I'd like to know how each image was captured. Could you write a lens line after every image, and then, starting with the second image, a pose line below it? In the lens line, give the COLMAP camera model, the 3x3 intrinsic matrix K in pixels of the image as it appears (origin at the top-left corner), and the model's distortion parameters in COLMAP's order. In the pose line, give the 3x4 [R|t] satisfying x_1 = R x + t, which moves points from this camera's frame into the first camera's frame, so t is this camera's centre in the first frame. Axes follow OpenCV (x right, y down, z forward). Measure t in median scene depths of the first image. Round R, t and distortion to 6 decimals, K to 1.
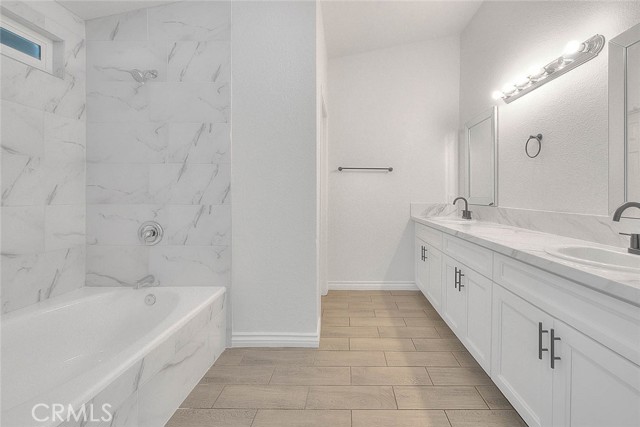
lens RADIAL K [[258.3, 0, 339.2], [0, 258.3, 192.7], [0, 0, 1]] dist [-0.003683, -0.000200]
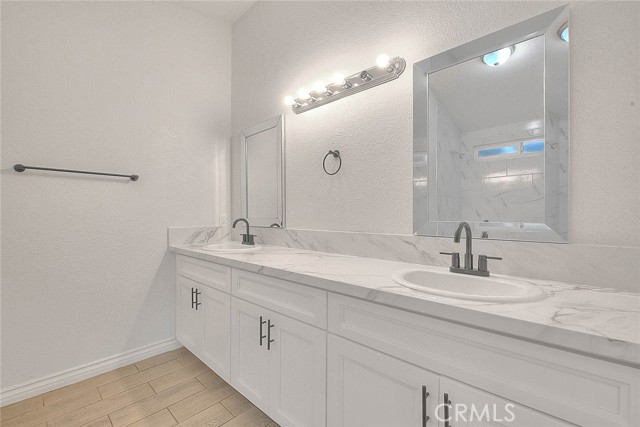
lens RADIAL K [[258.3, 0, 308.6], [0, 258.3, 214.0], [0, 0, 1]] dist [-0.003683, -0.000200]
pose [[0.661538, -0.006309, 0.749885, 0.001107], [0.003204, 0.999979, 0.005586, -0.000646], [-0.749905, -0.001293, 0.661544, 0.360641]]
